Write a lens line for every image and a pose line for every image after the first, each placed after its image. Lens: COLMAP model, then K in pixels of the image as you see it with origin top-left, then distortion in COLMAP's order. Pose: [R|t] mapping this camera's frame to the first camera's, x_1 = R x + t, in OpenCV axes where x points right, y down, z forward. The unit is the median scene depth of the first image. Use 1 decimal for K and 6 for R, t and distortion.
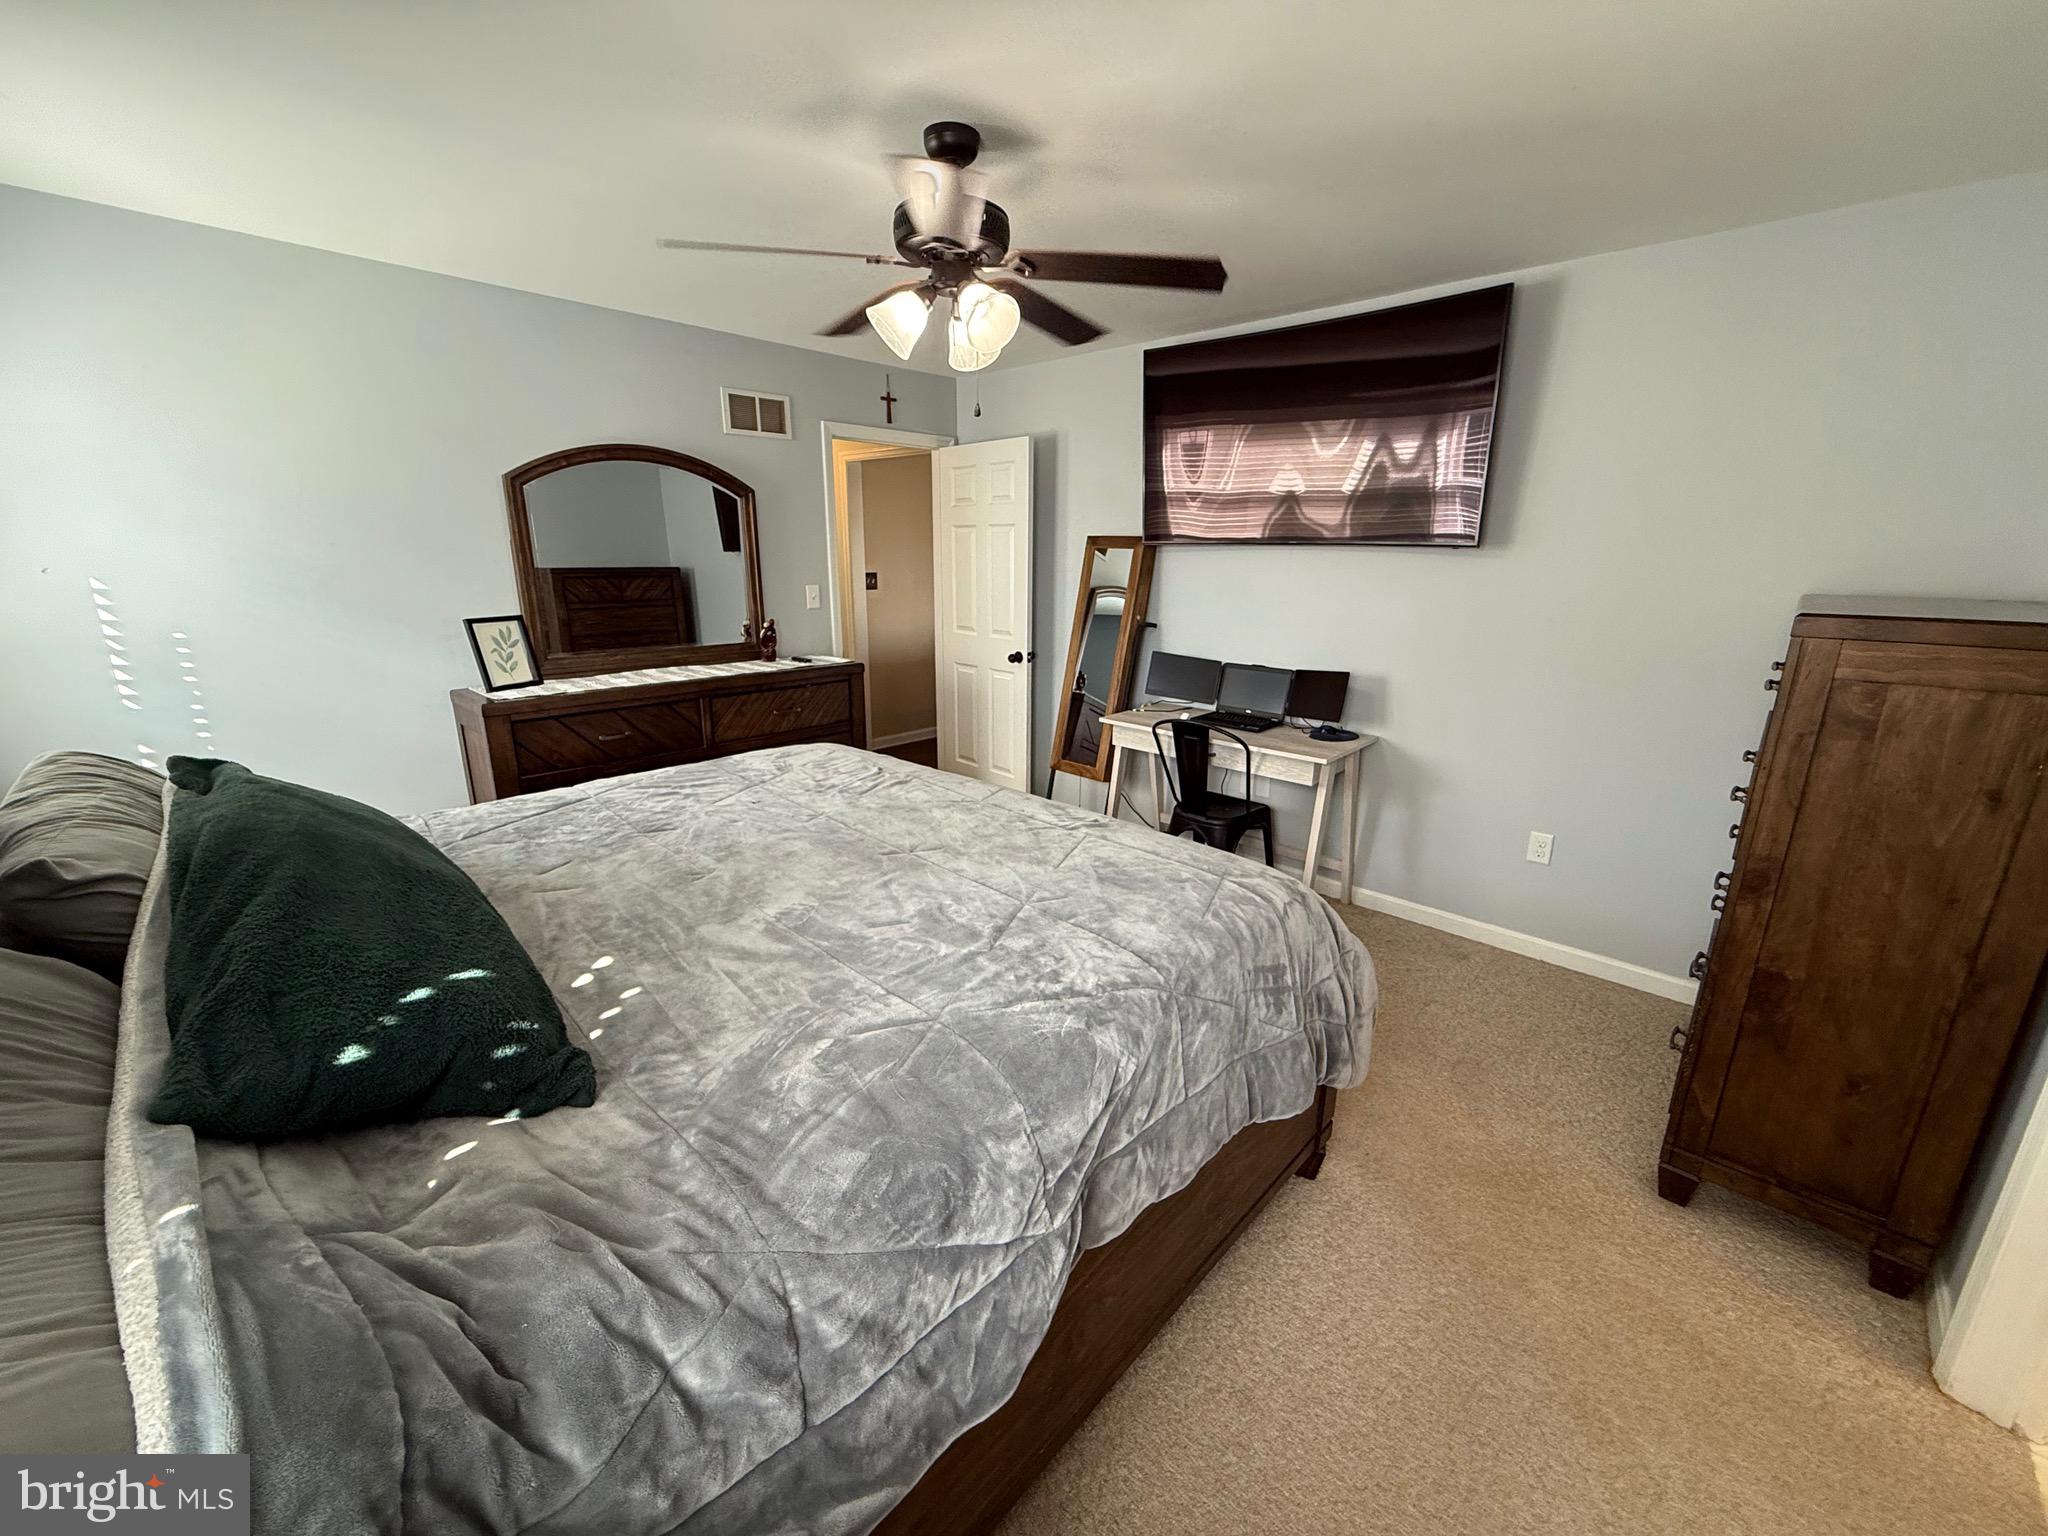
lens RADIAL K [[814.8, 0, 1014.2], [0, 814.8, 766.3], [0, 0, 1]] dist [-0.001513, 0.000139]
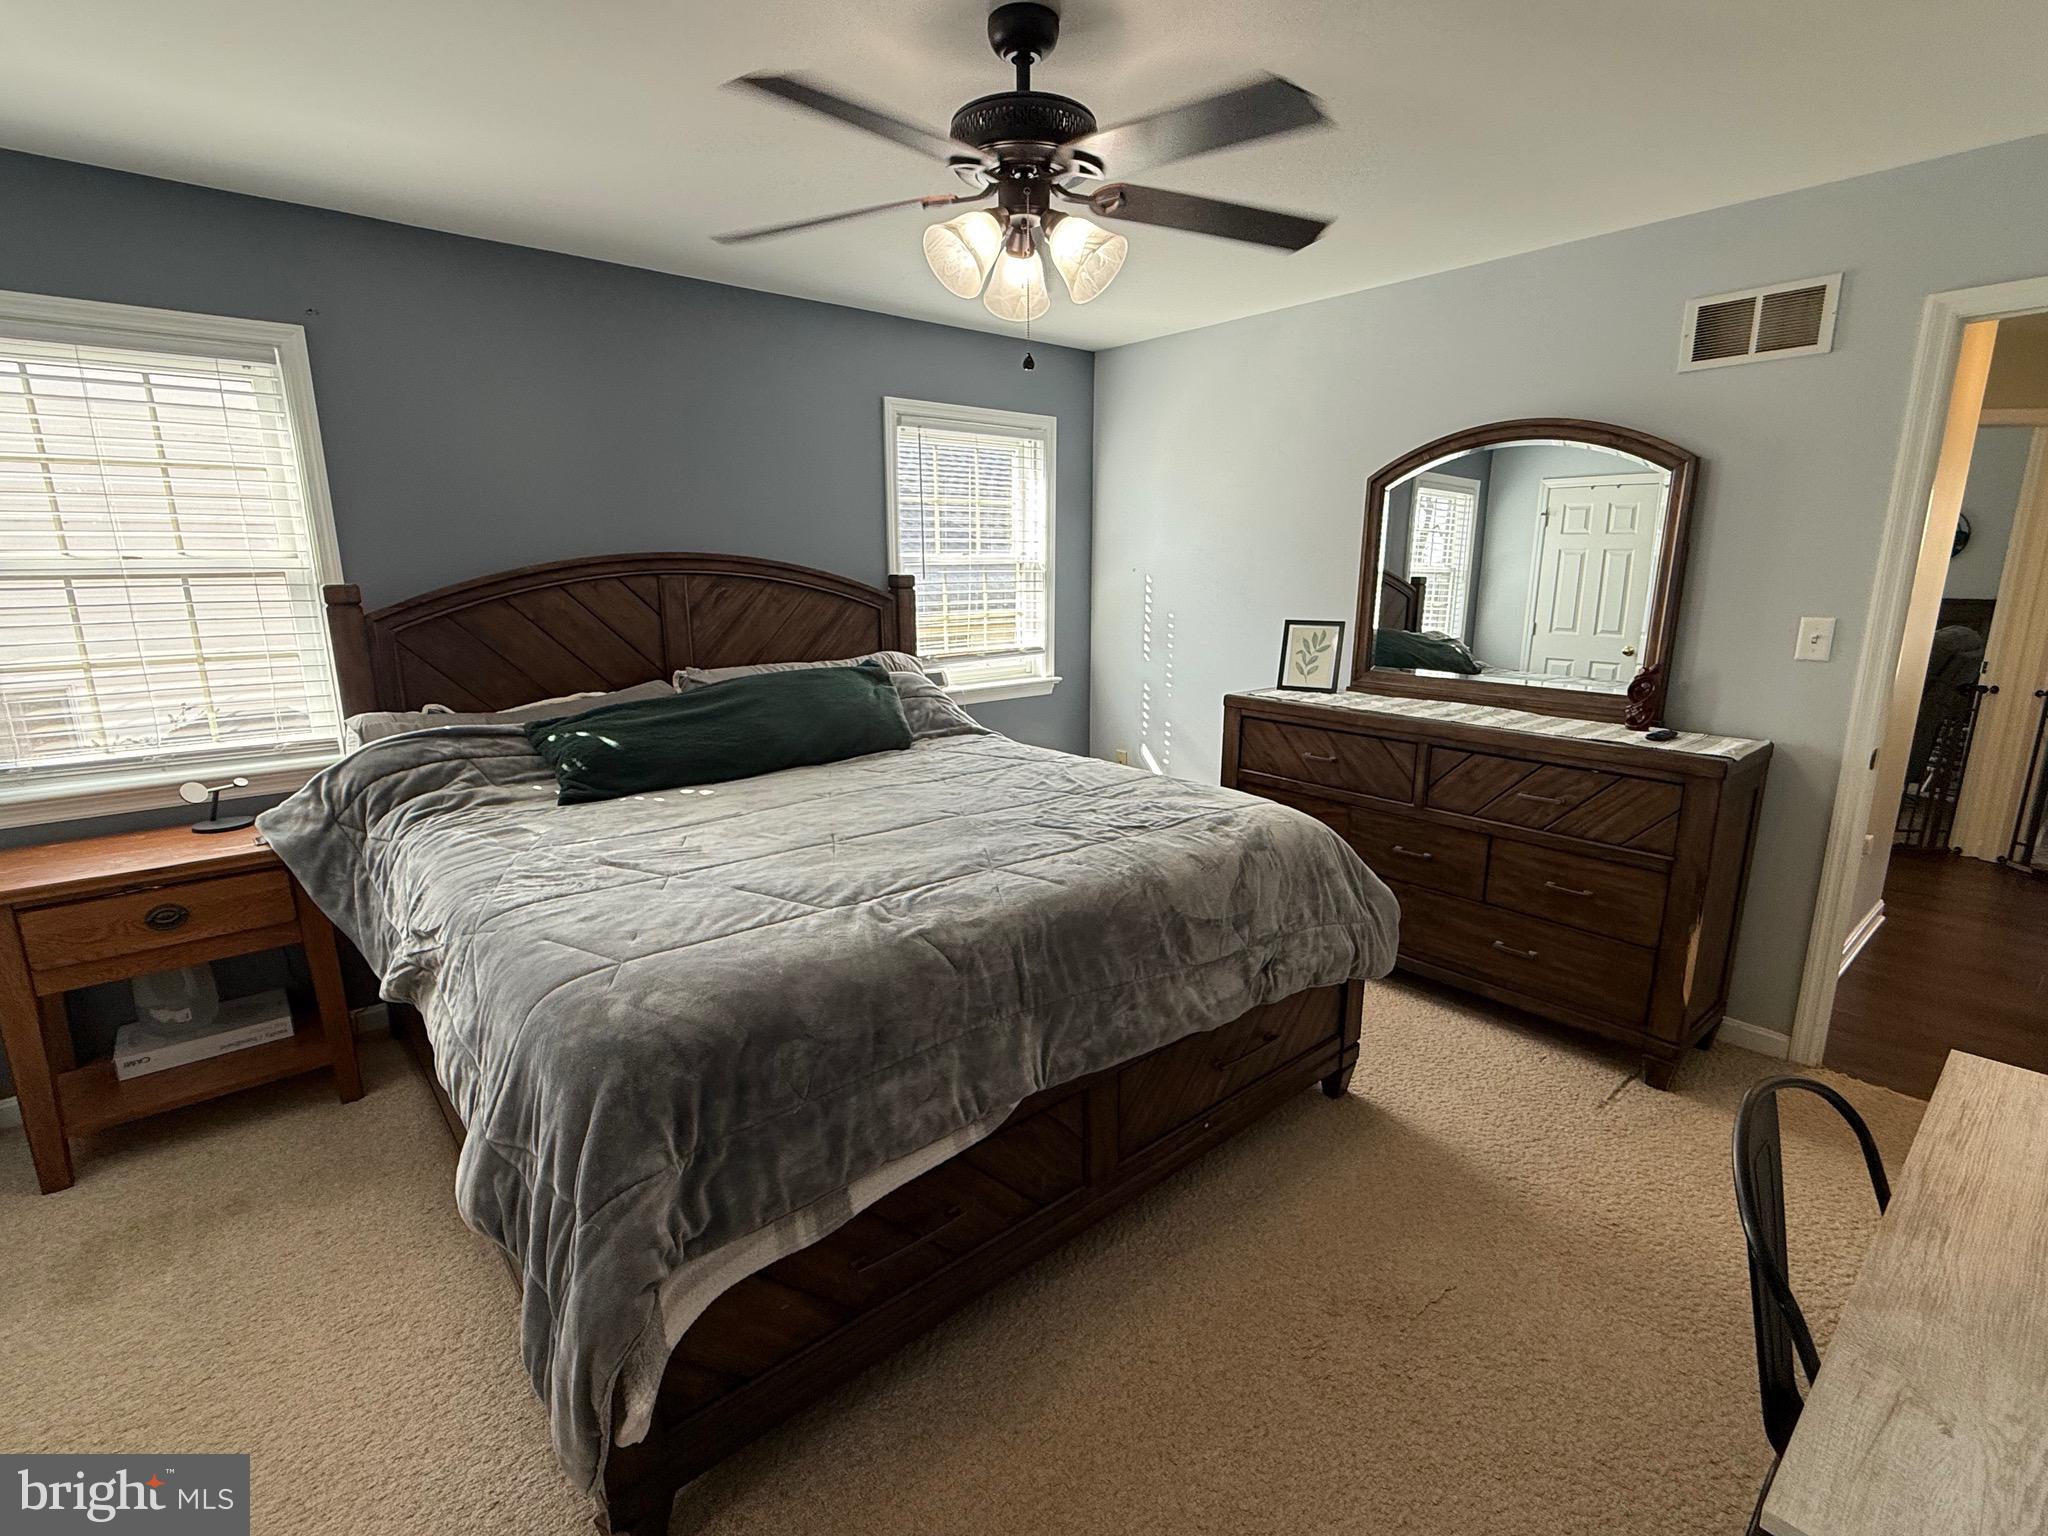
lens RADIAL K [[933.4, 0, 1020.5], [0, 933.4, 766.6], [0, 0, 1]] dist [0.000239, 0.000009]
pose [[-0.107902, 0.212071, -0.971279, 0.583112], [-0.251658, 0.939337, 0.233054, -0.191534], [0.961782, 0.269577, -0.047987, 0.749989]]
